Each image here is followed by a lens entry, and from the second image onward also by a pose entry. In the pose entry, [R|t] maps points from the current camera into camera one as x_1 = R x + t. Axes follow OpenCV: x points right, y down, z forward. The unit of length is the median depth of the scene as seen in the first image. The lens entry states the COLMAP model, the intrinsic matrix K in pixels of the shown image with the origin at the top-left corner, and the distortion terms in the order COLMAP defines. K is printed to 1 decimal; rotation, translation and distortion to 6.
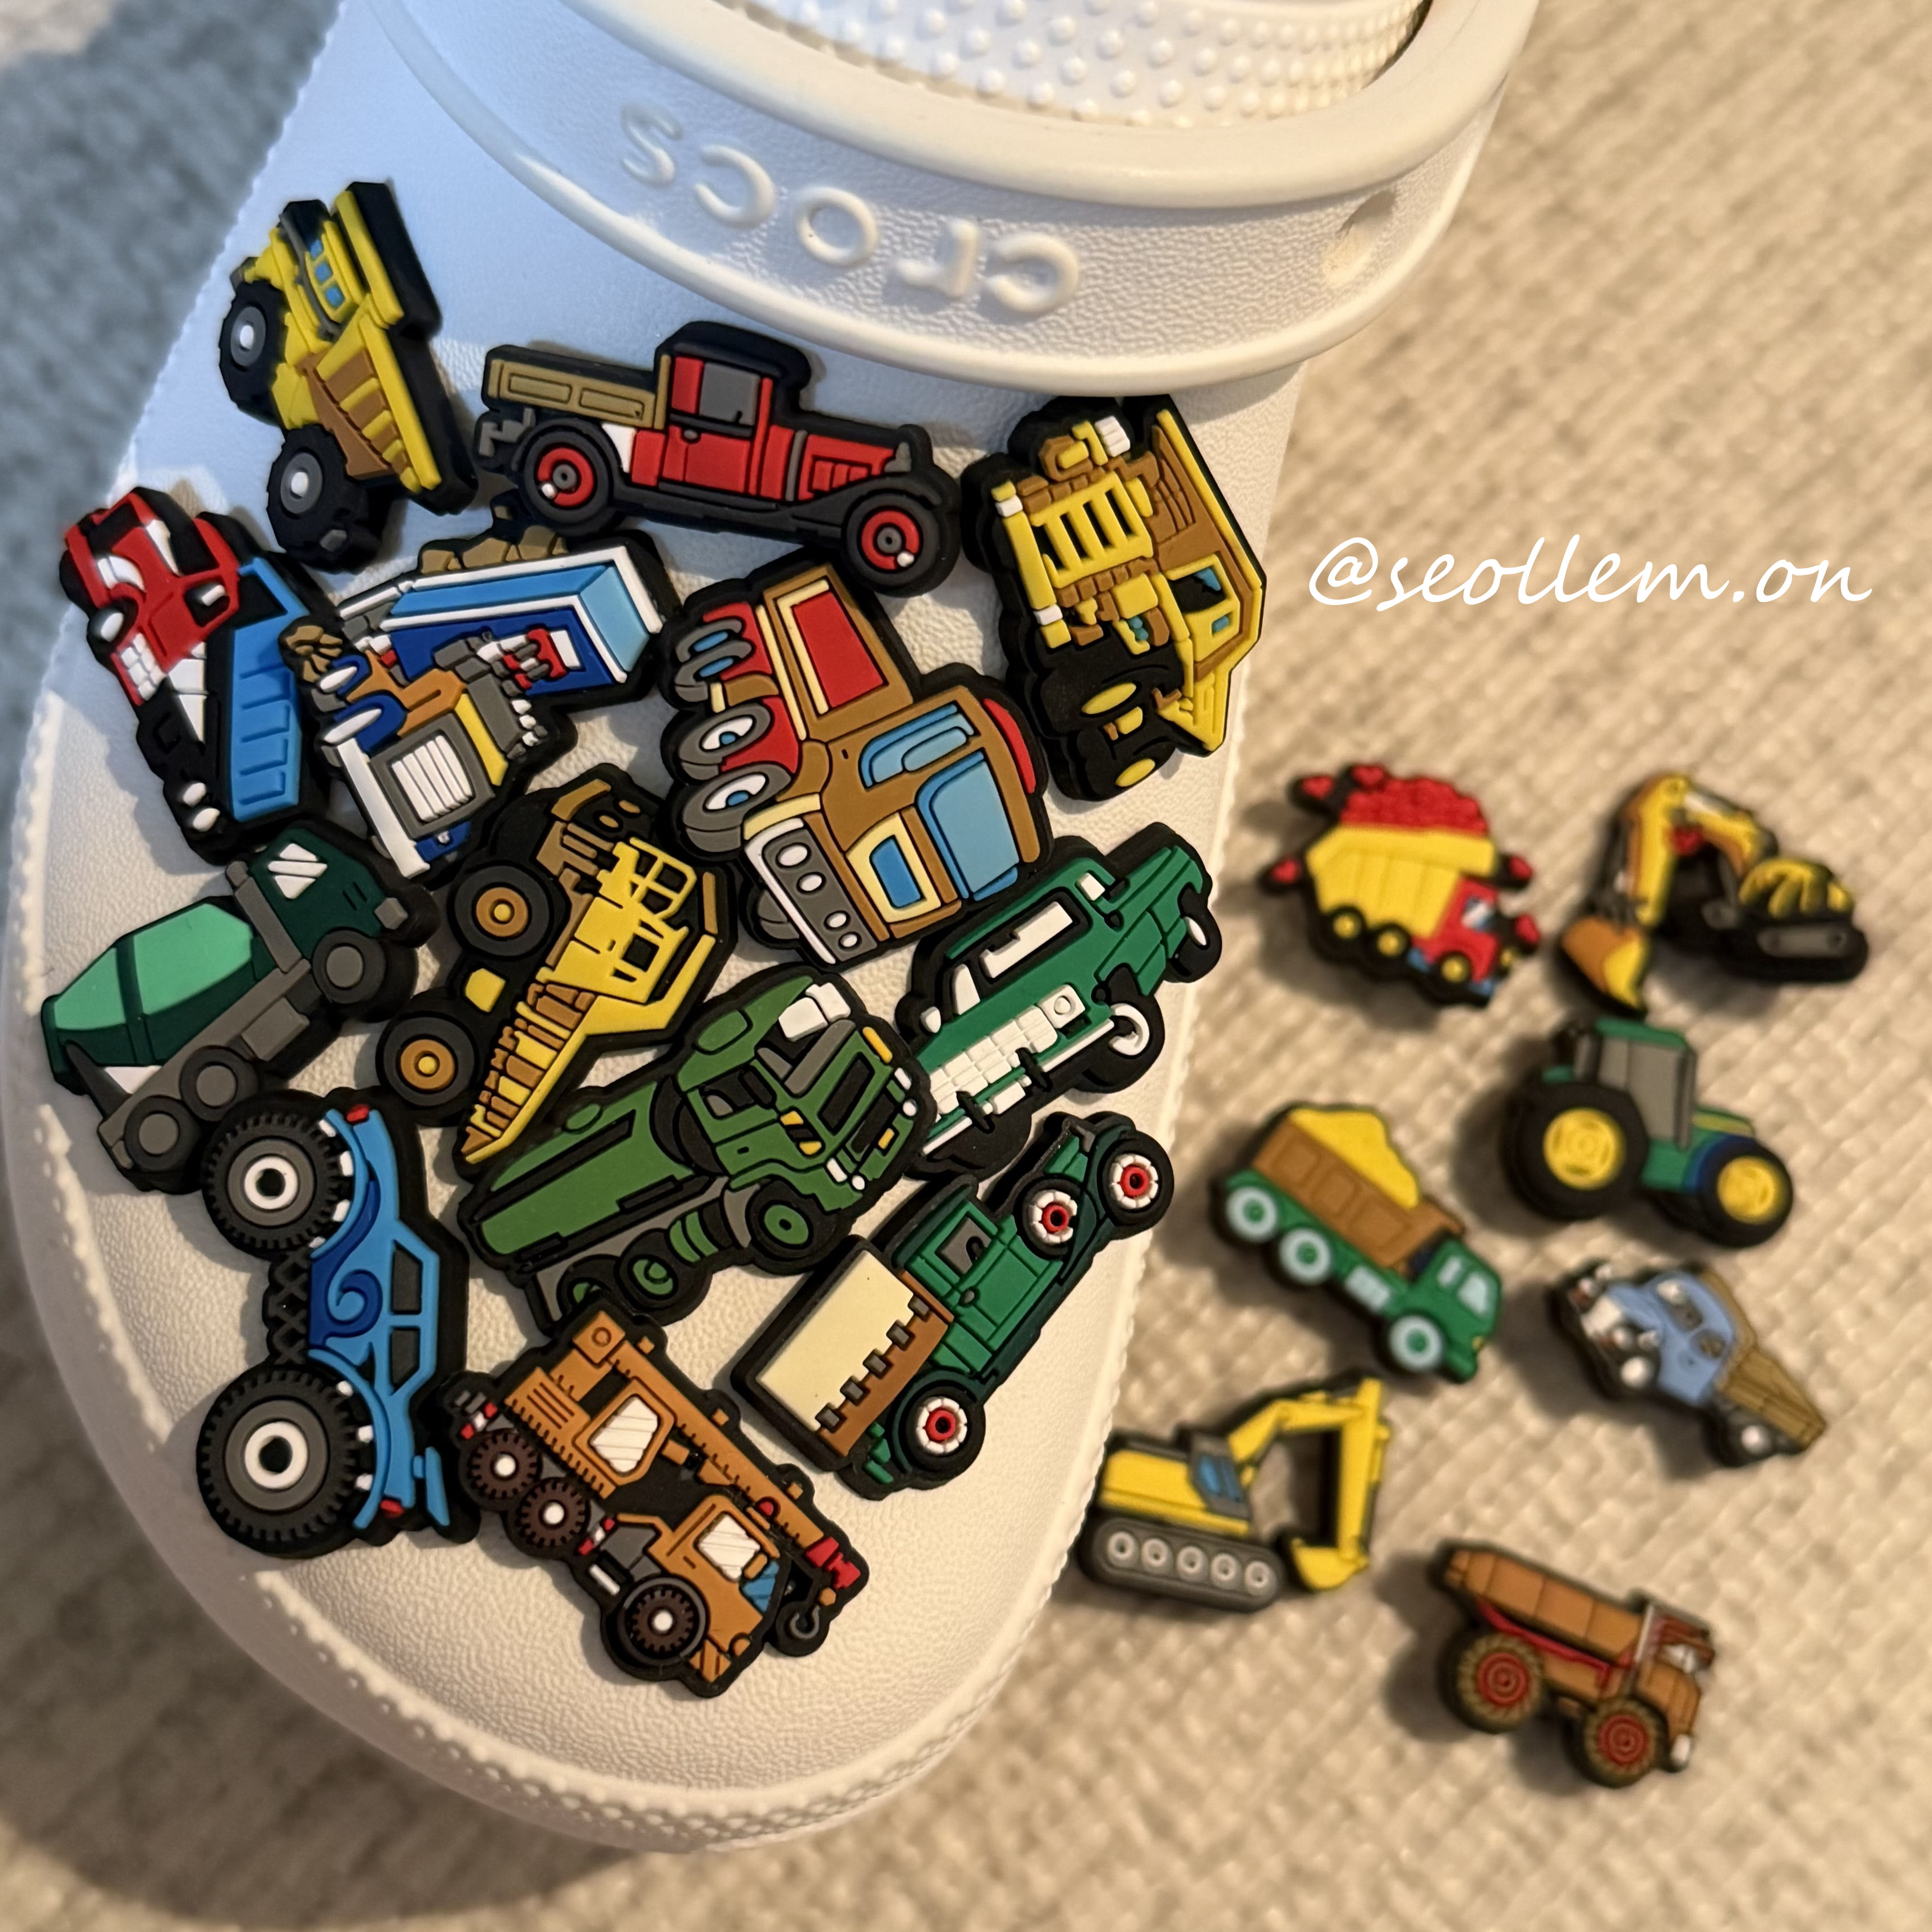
lens RADIAL K [[2639.8, 0, 980.7], [0, 2639.8, 922.4], [0, 0, 1]] dist [0.118880, -0.025063]
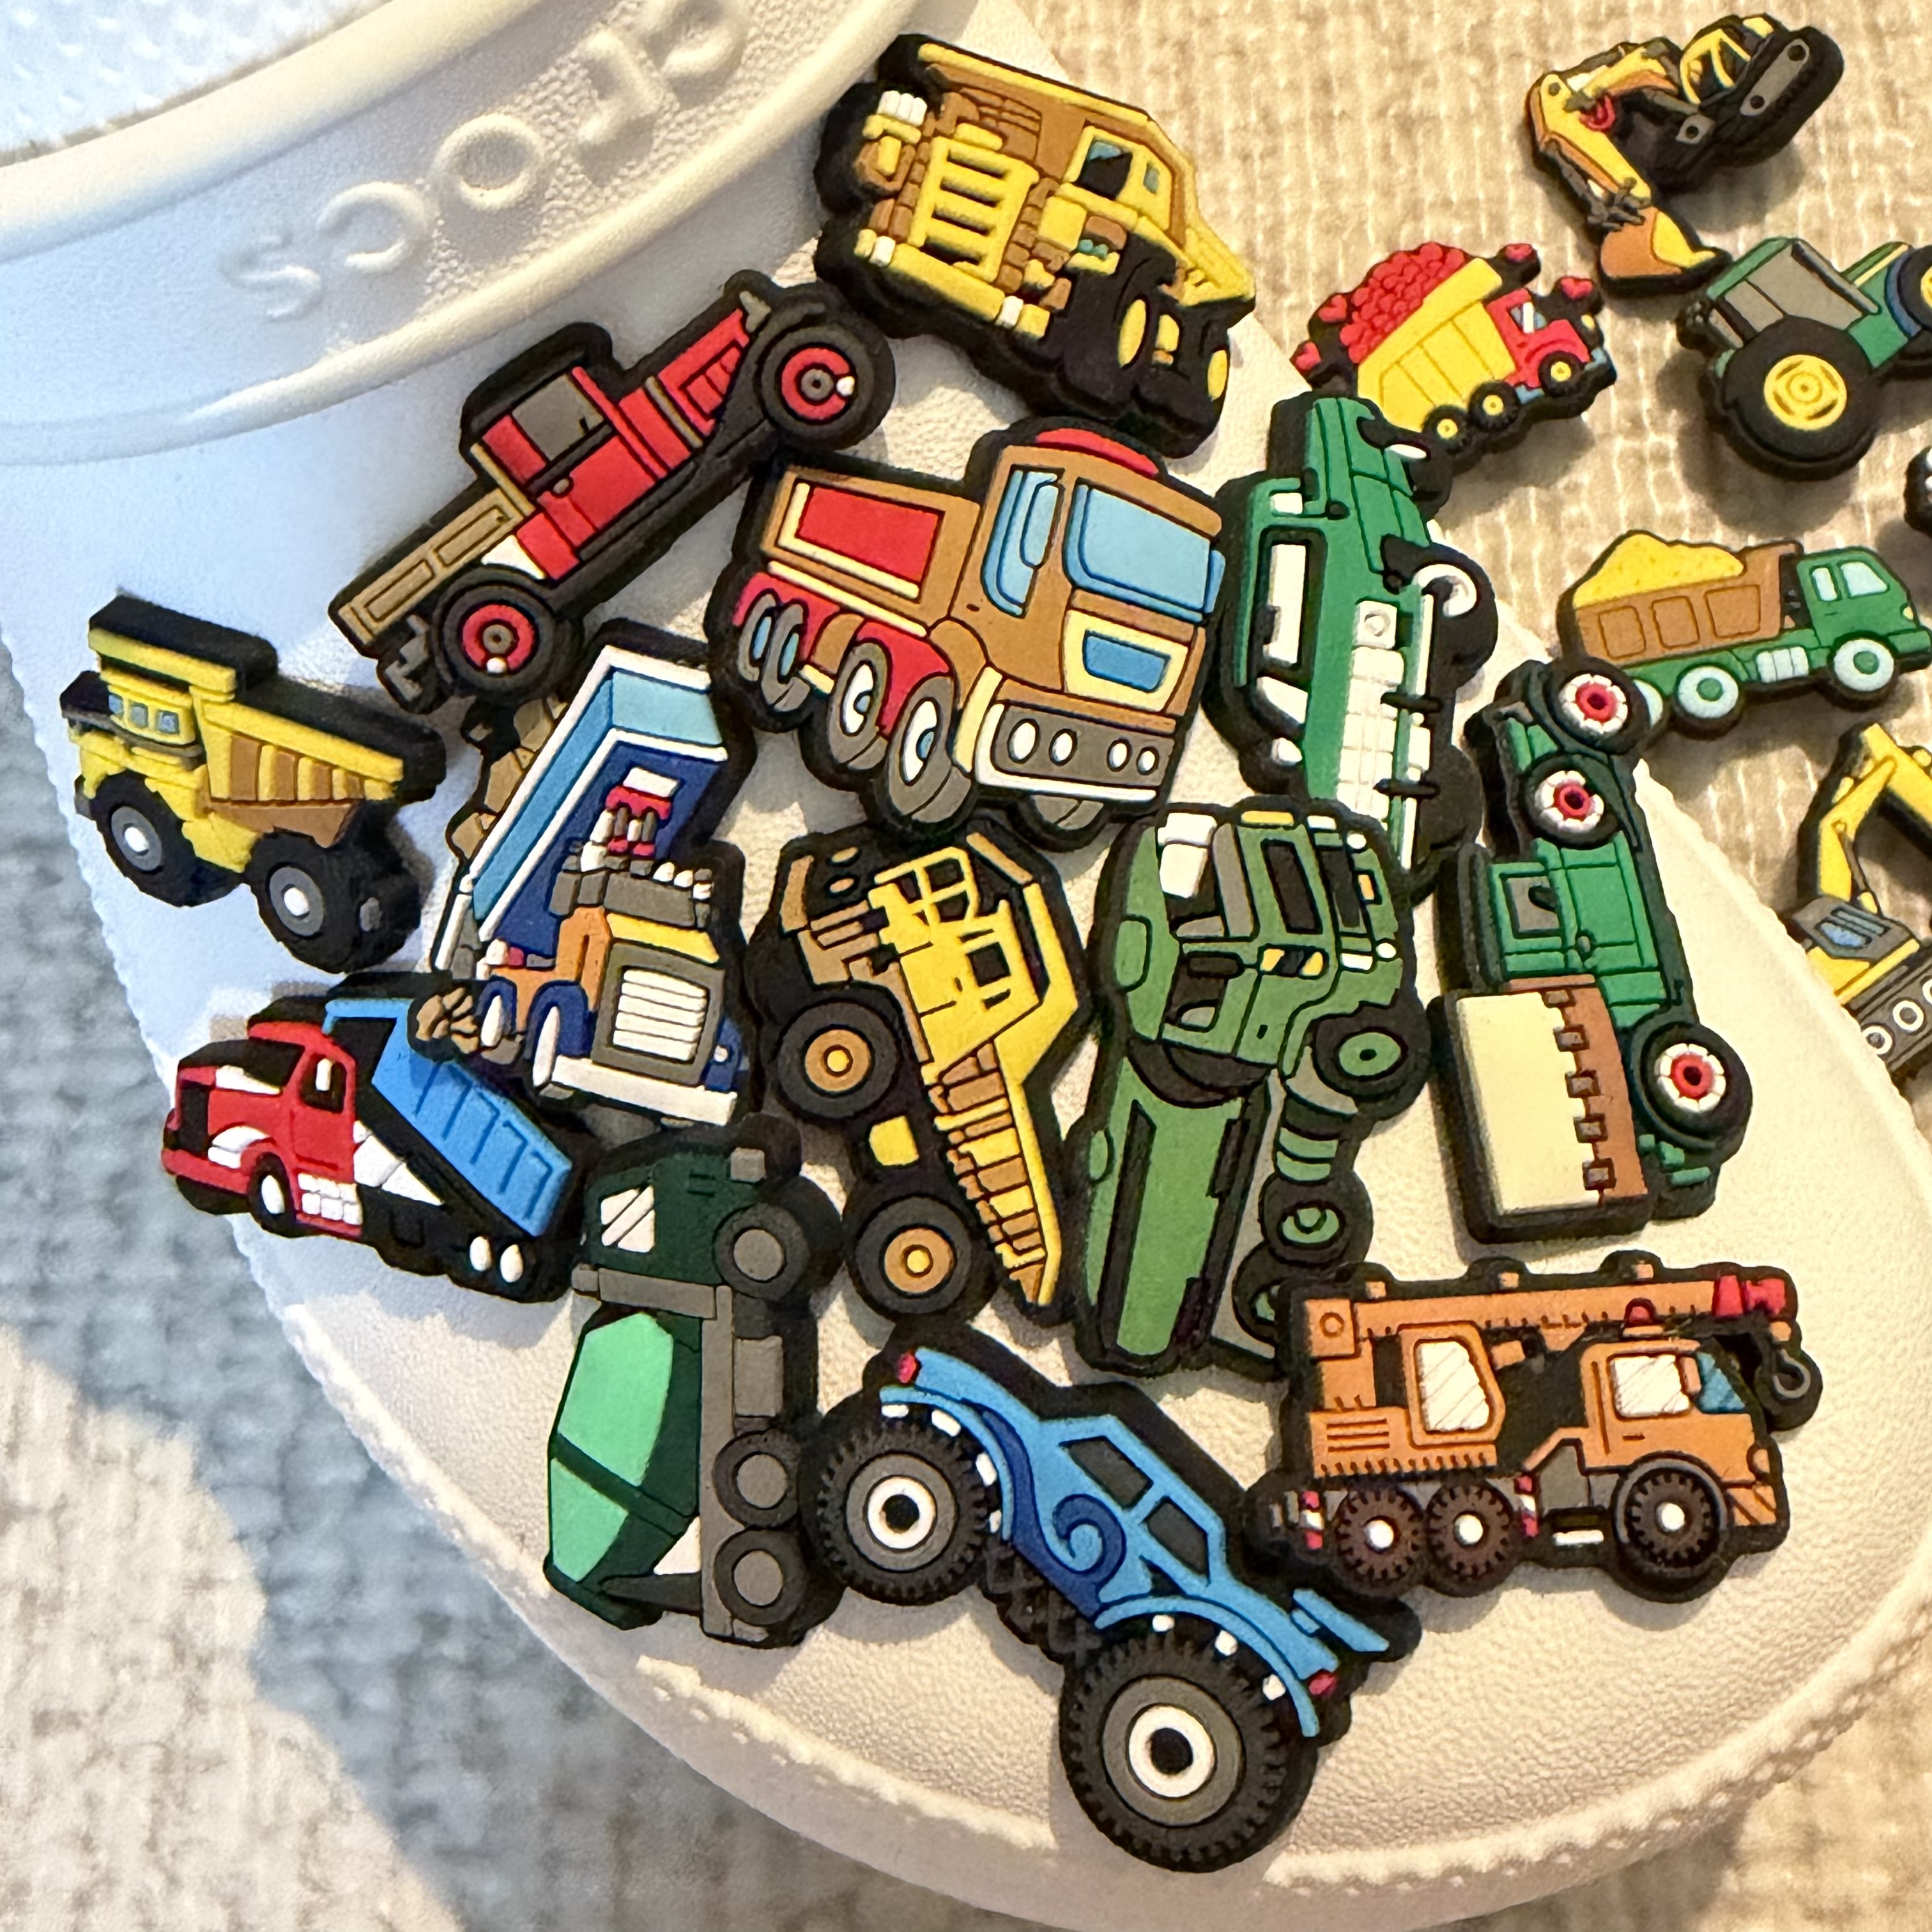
lens RADIAL K [[2404.5, 0, 968.0], [0, 2404.5, 589.4], [0, 0, 1]] dist [0.004690, 0.008258]
pose [[0.661091, -0.748201, 0.056157, -0.088568], [0.748386, 0.652200, -0.120639, 0.020625], [0.053637, 0.121781, 0.991107, 0.262099]]
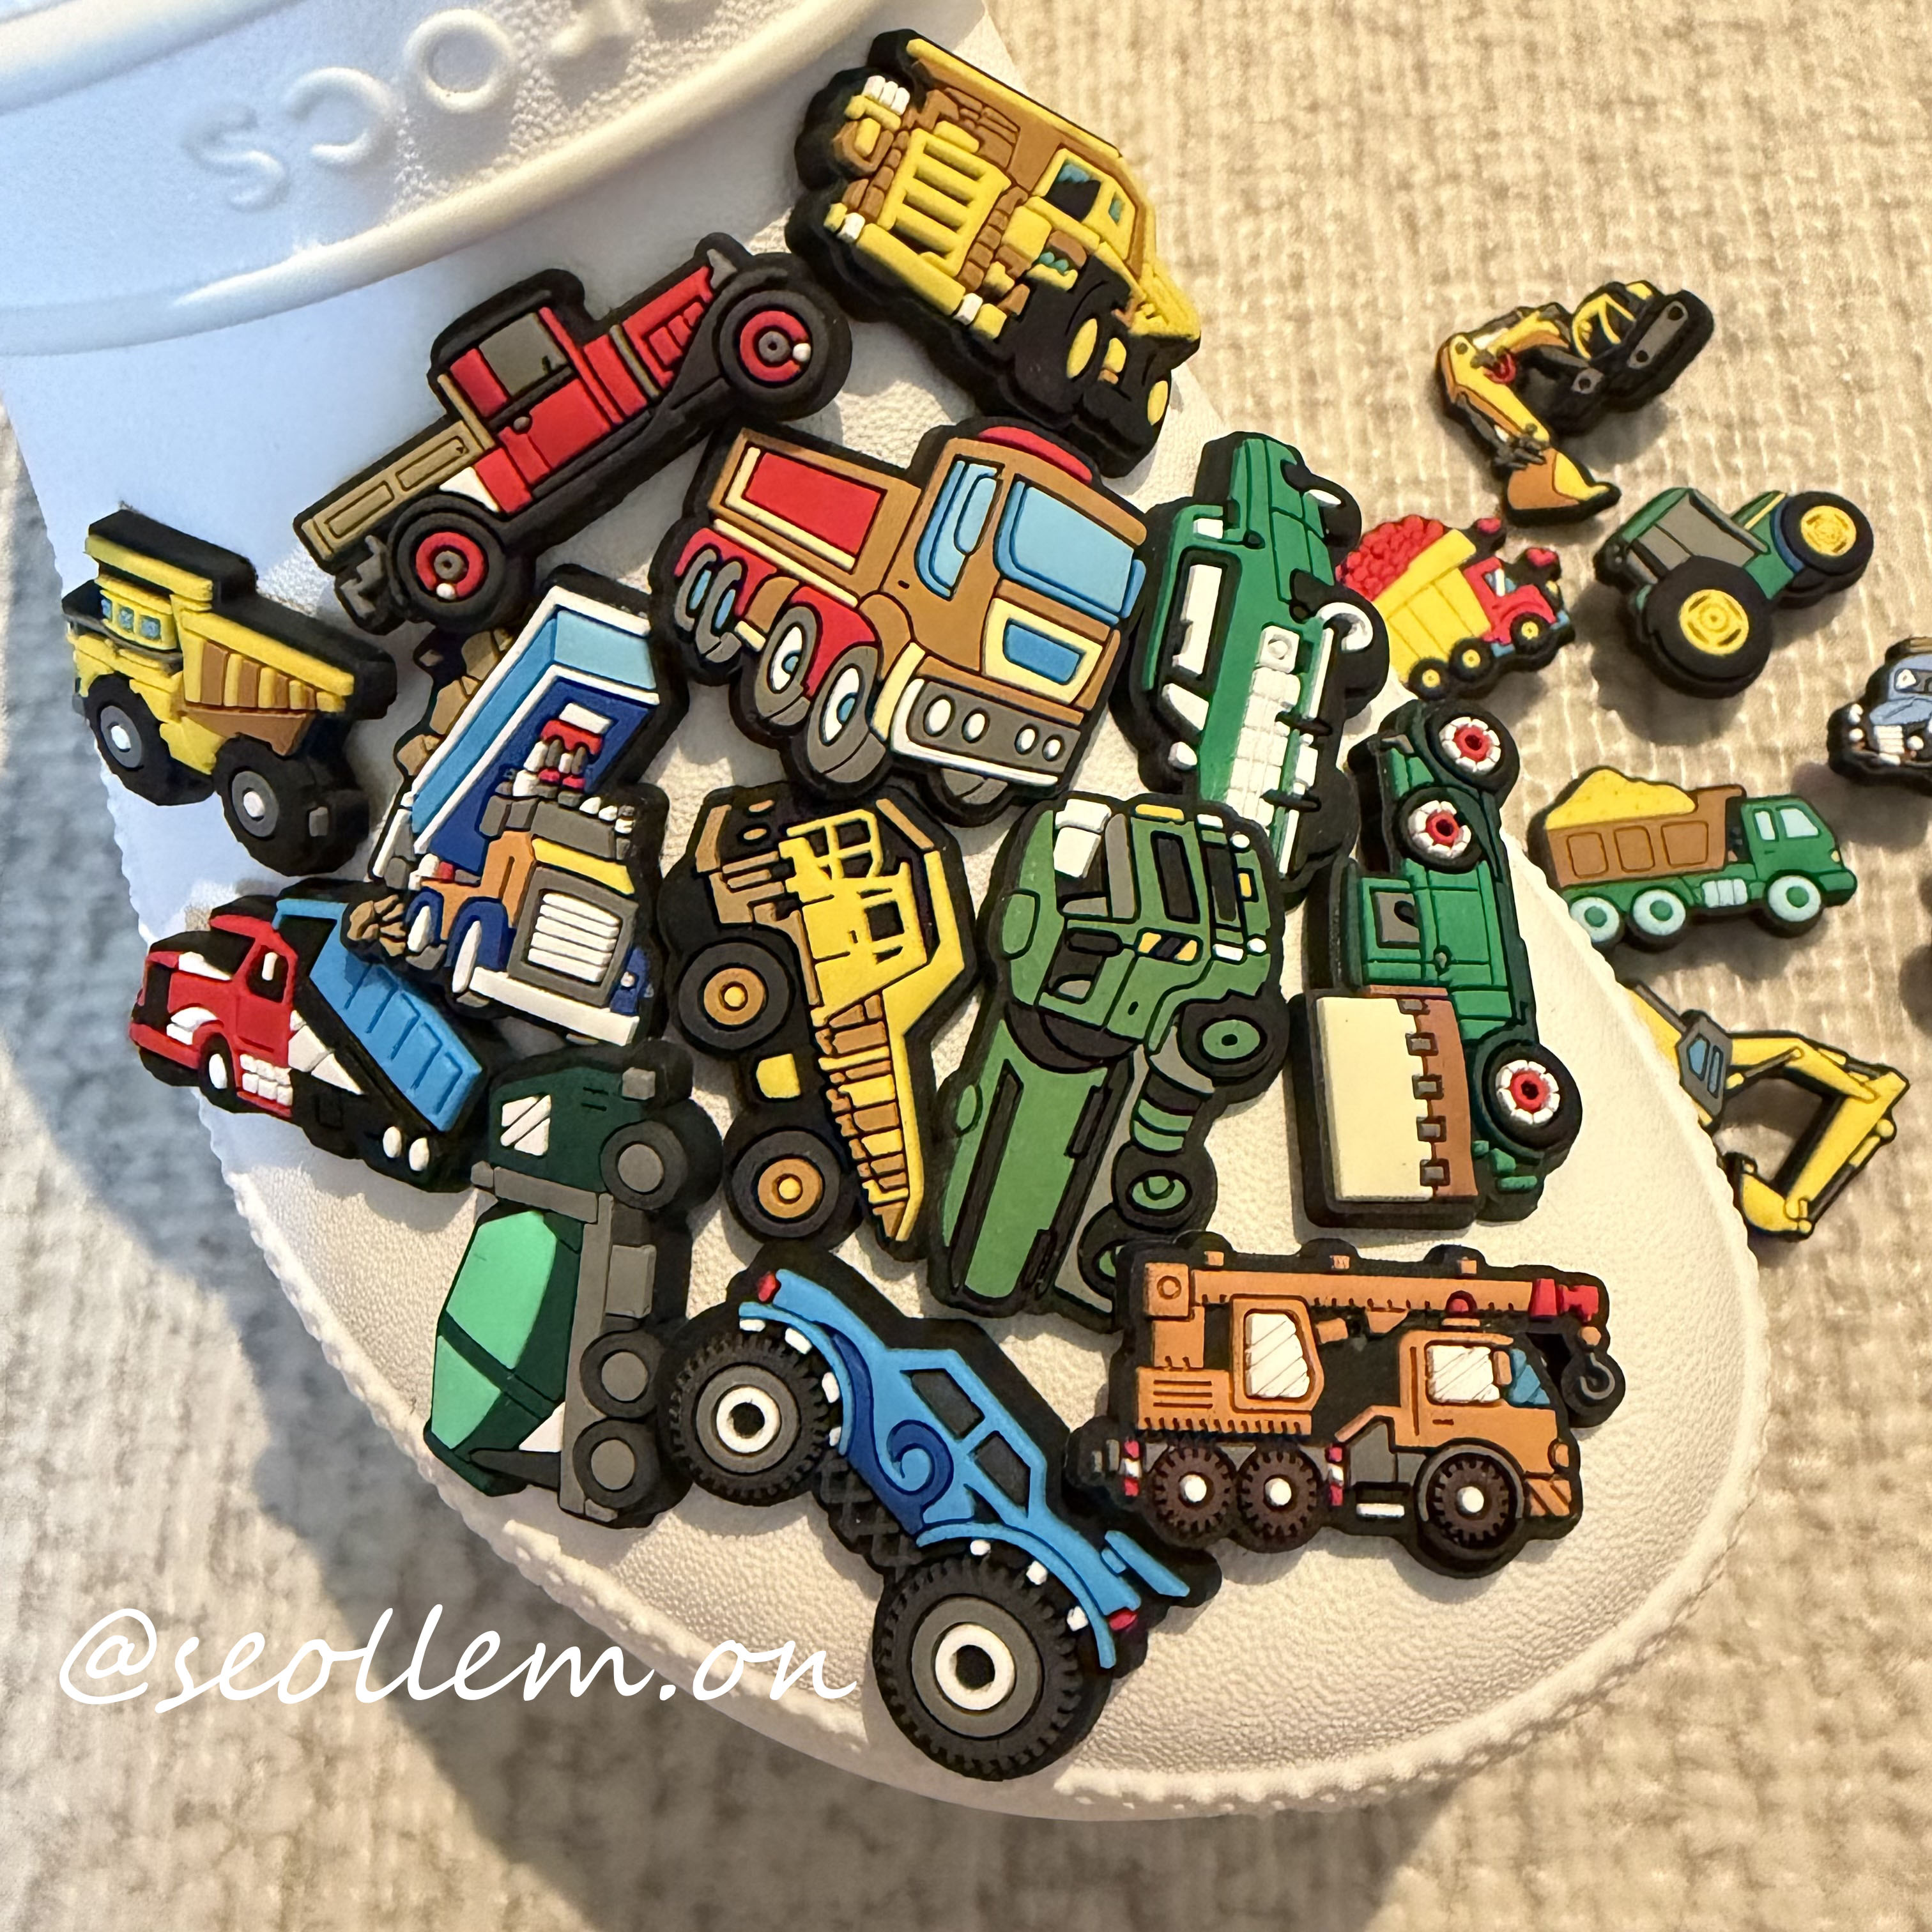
lens RADIAL K [[1747.7, 0, 969.2], [0, 1747.7, 797.4], [0, 0, 1]] dist [0.014128, -0.007934]
pose [[0.734773, -0.677503, 0.033141, -0.100255], [0.677709, 0.731180, -0.078021, 0.044925], [0.028628, 0.079787, 0.996401, 0.435299]]
